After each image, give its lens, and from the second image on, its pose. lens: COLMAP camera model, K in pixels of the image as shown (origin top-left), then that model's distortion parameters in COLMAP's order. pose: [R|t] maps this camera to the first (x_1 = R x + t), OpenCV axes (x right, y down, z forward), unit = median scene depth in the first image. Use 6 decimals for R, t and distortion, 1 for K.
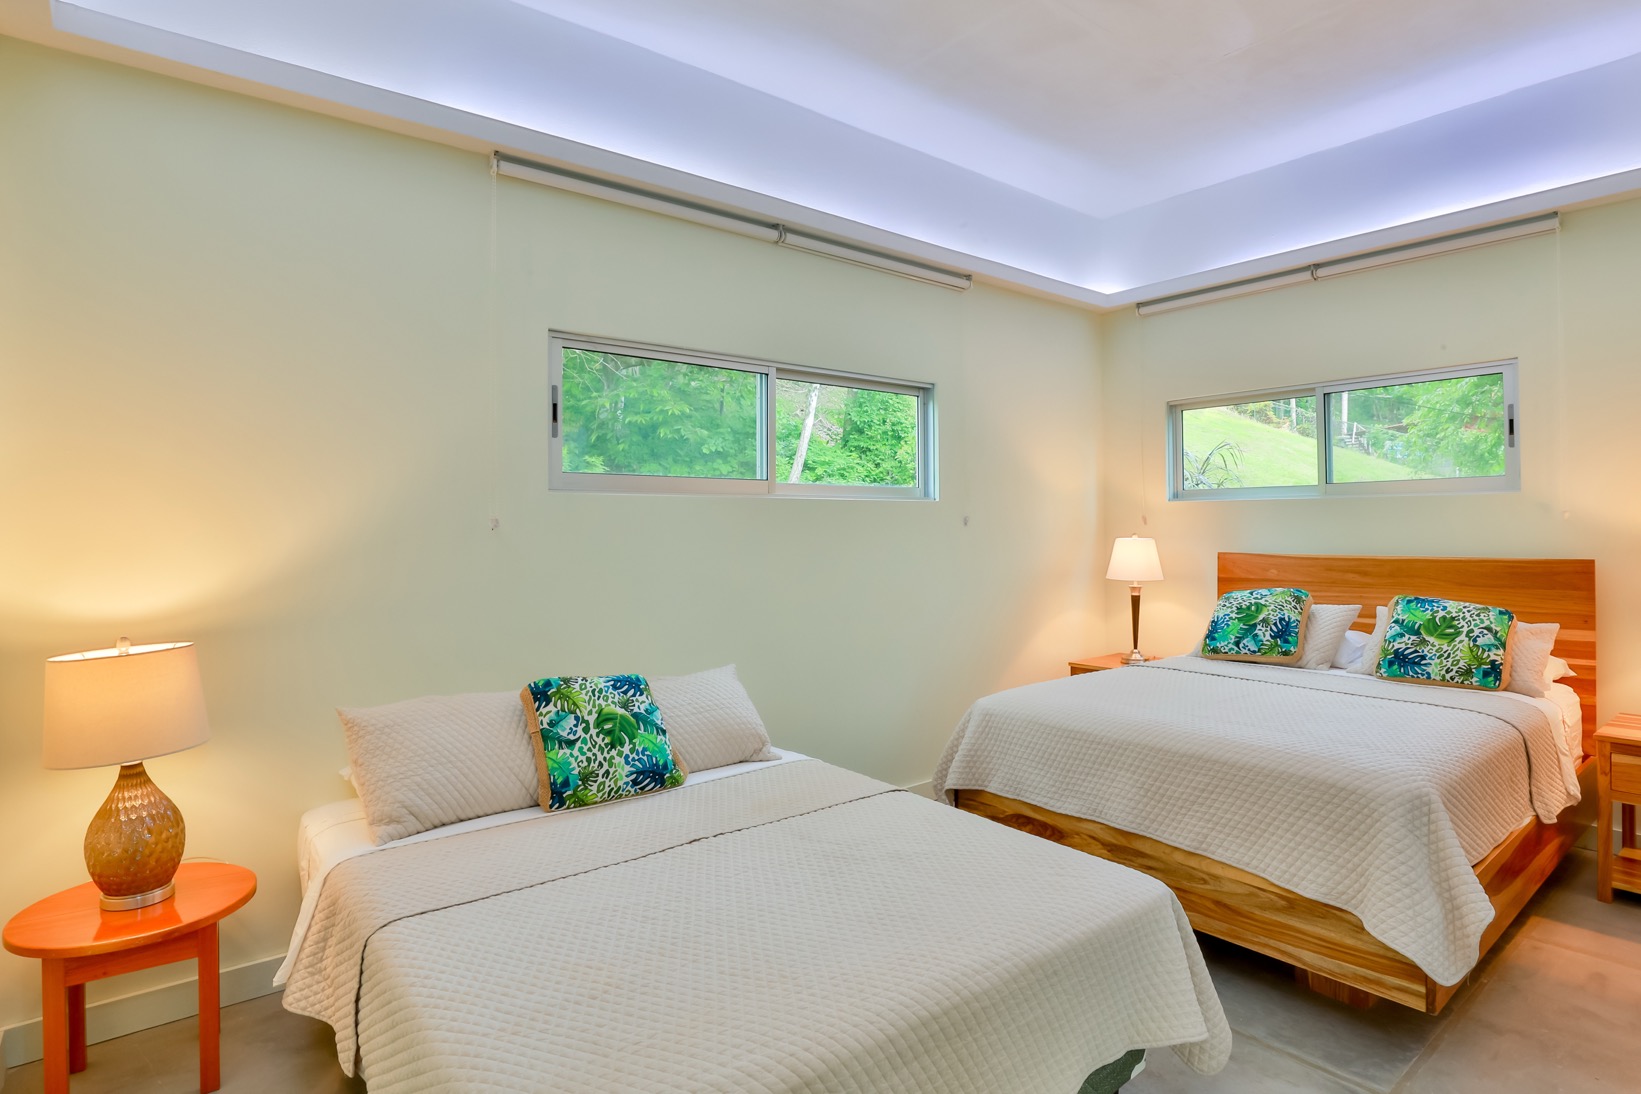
lens RADIAL K [[893.4, 0, 829.0], [0, 893.4, 530.1], [0, 0, 1]] dist [-0.030357, 0.002828]
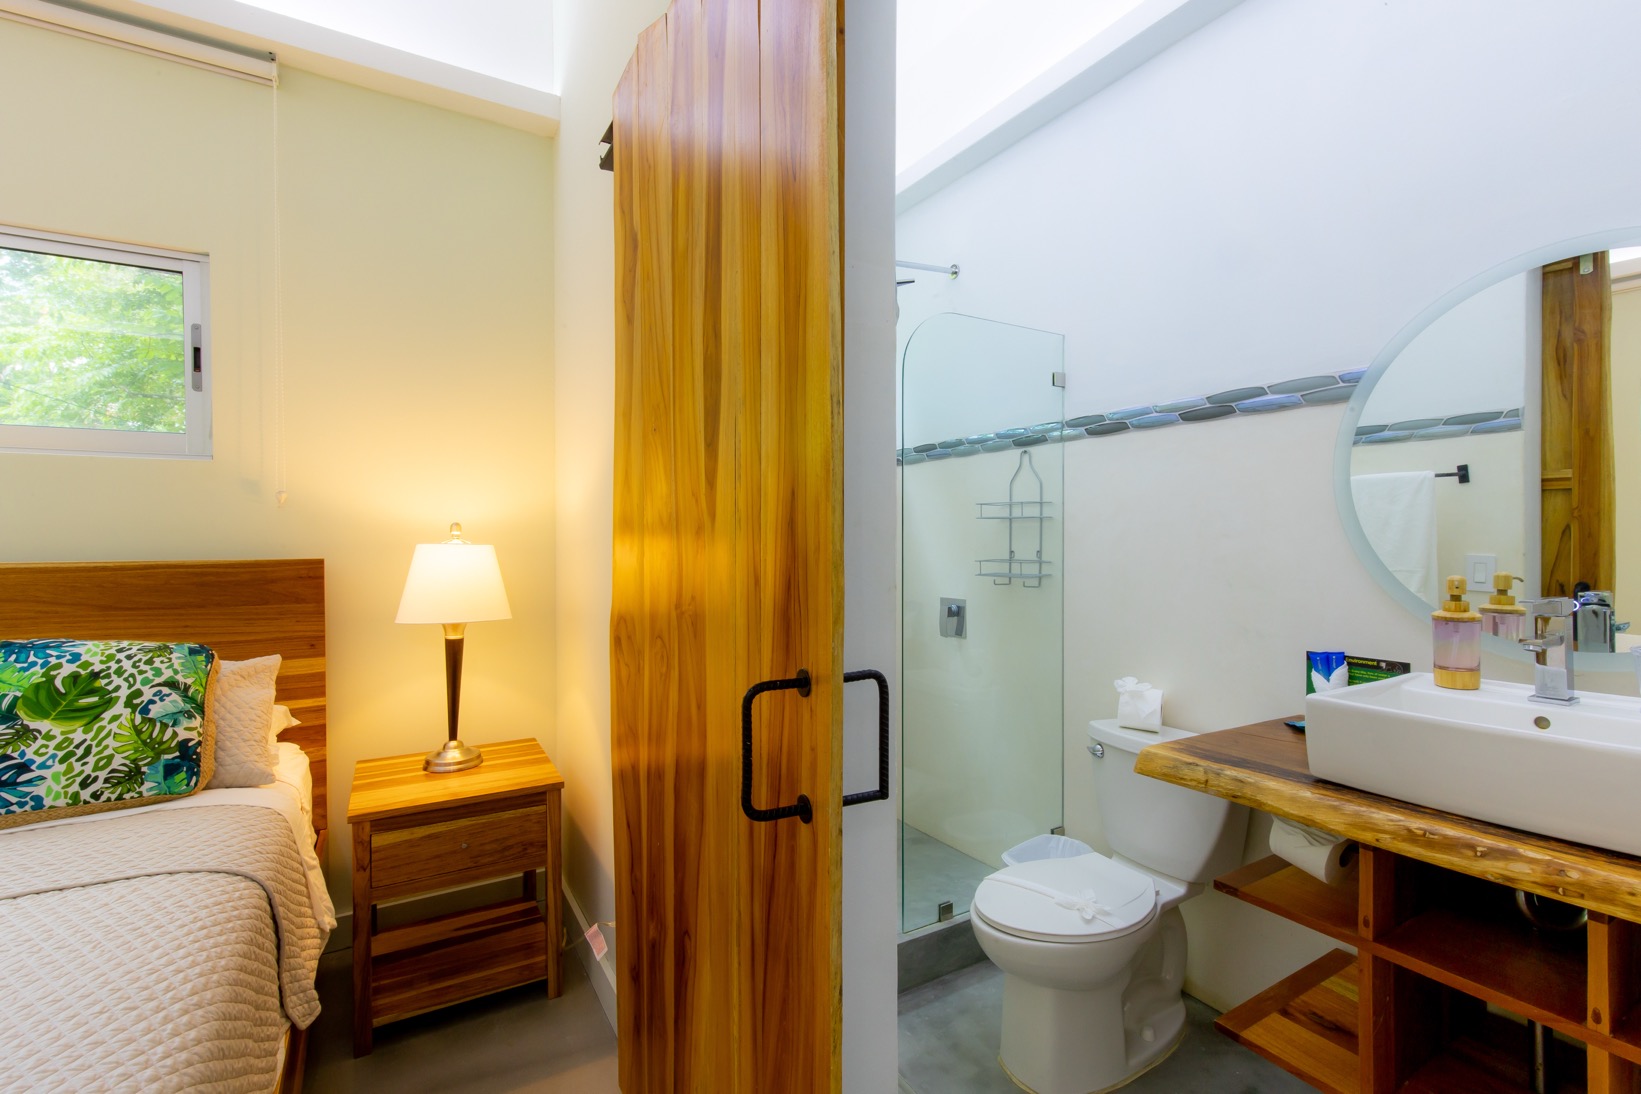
lens RADIAL K [[724.5, 0, 826.1], [0, 724.5, 540.3], [0, 0, 1]] dist [0.007190, -0.001479]
pose [[0.144586, 0.006641, 0.989470, 0.343729], [0.006691, 0.999948, -0.007689, 0.026234], [-0.989470, 0.007732, 0.144534, 0.508838]]
